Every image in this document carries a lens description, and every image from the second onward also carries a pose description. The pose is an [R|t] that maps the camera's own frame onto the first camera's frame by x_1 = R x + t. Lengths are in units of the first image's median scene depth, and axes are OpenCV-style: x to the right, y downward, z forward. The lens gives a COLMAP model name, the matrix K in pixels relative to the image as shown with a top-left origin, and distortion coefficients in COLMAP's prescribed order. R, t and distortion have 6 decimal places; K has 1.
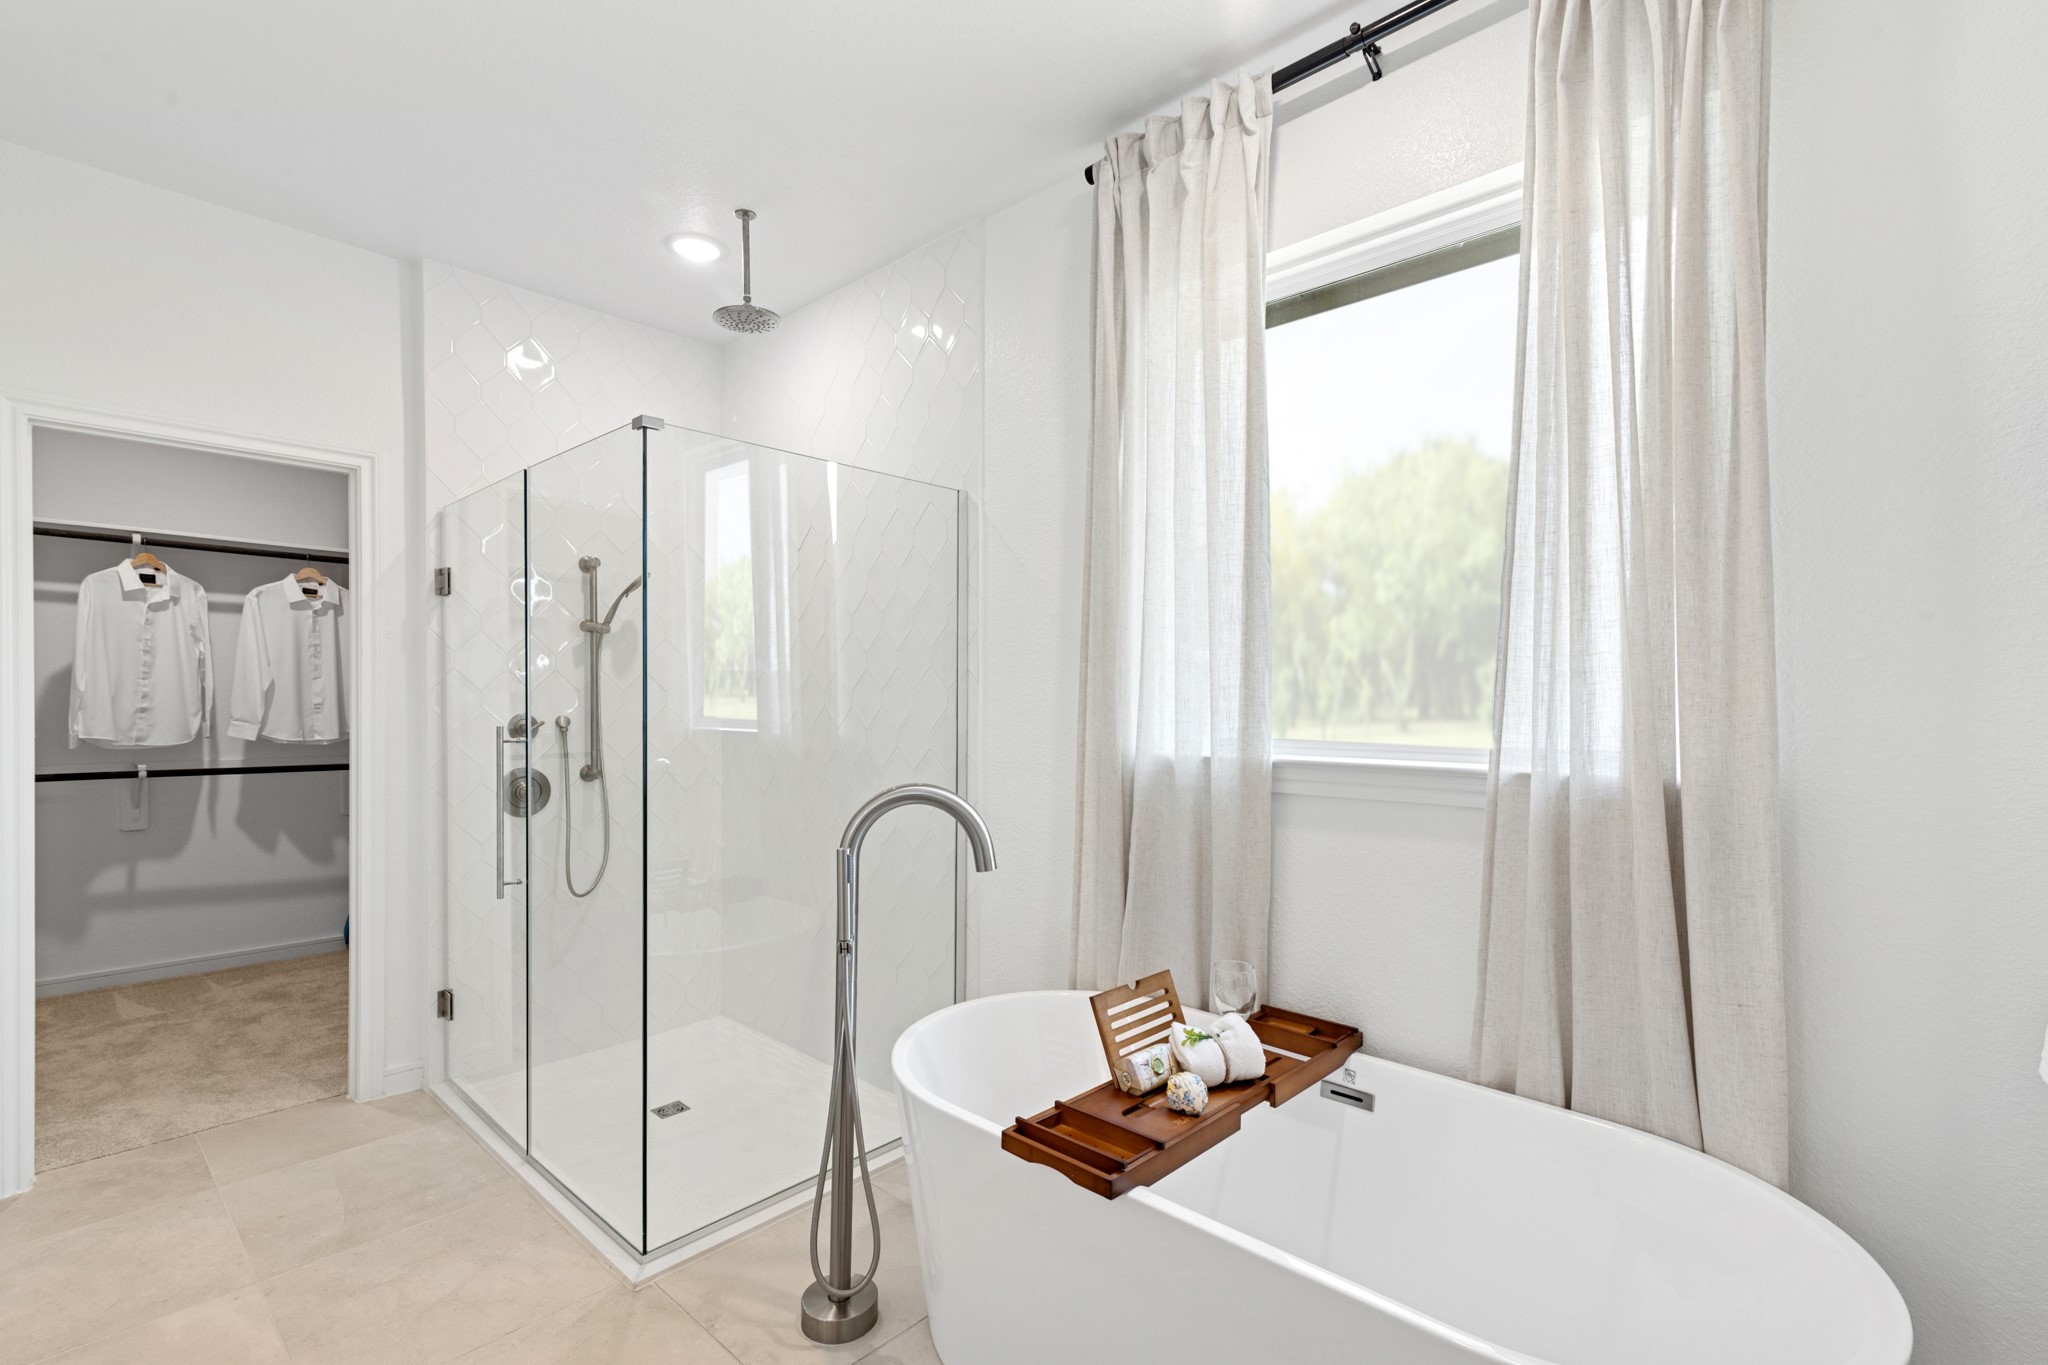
lens RADIAL K [[930.0, 0, 1024.8], [0, 930.0, 689.4], [0, 0, 1]] dist [0.003238, 0.000872]
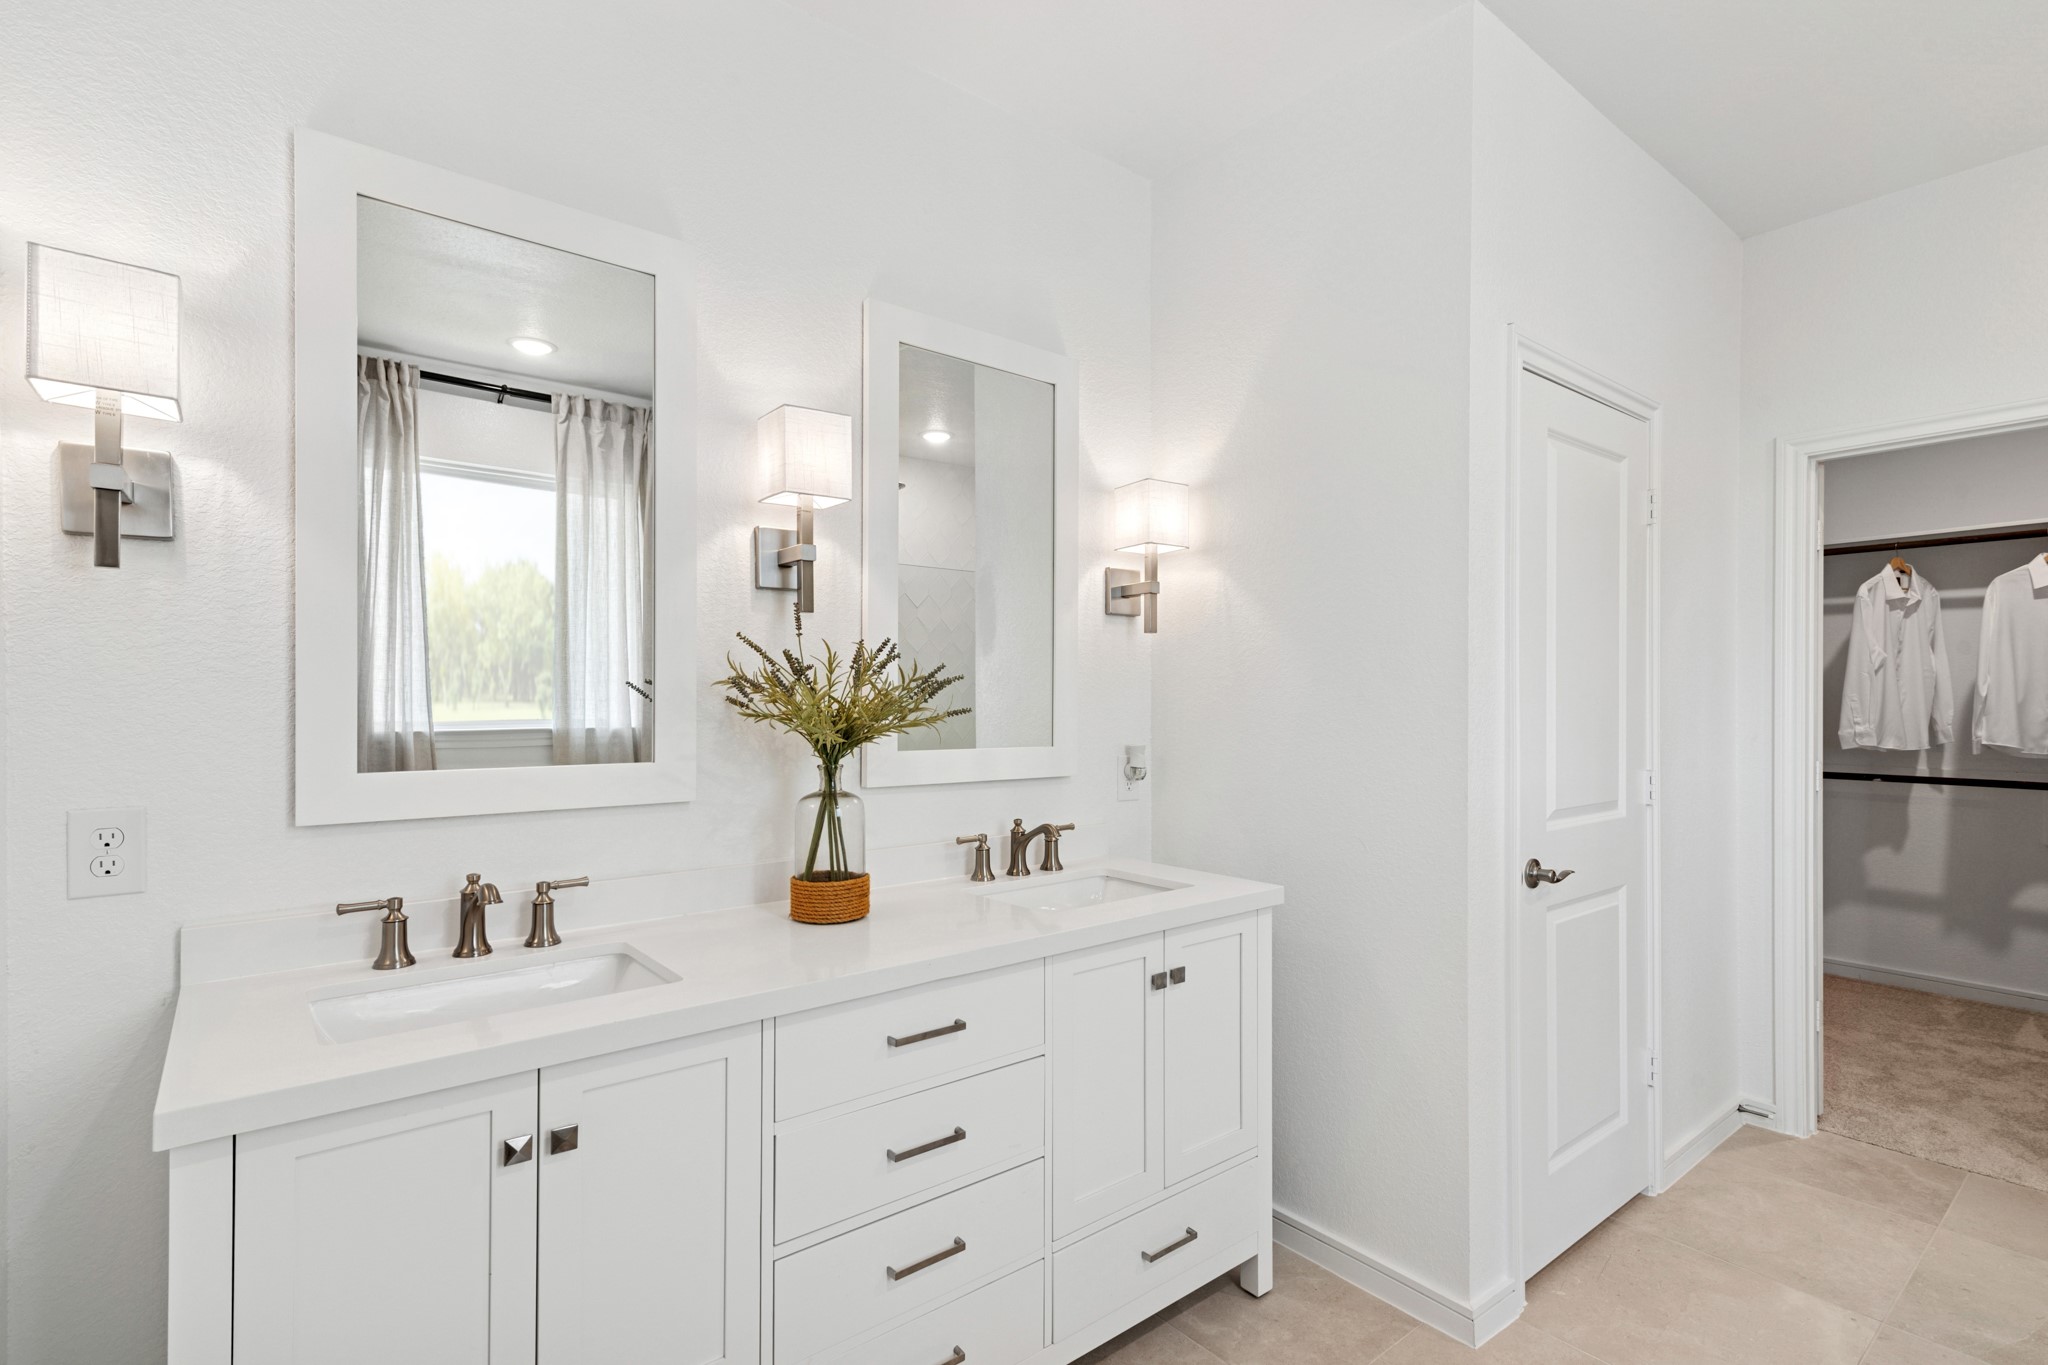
lens RADIAL K [[955.2, 0, 1024.5], [0, 955.2, 704.6], [0, 0, 1]] dist [0.001510, 0.000379]
pose [[-0.152261, 0.000634, -0.988340, 0.206893], [0.007018, 0.999975, -0.000439, 0.005114], [0.988315, -0.007003, -0.152261, 0.233174]]
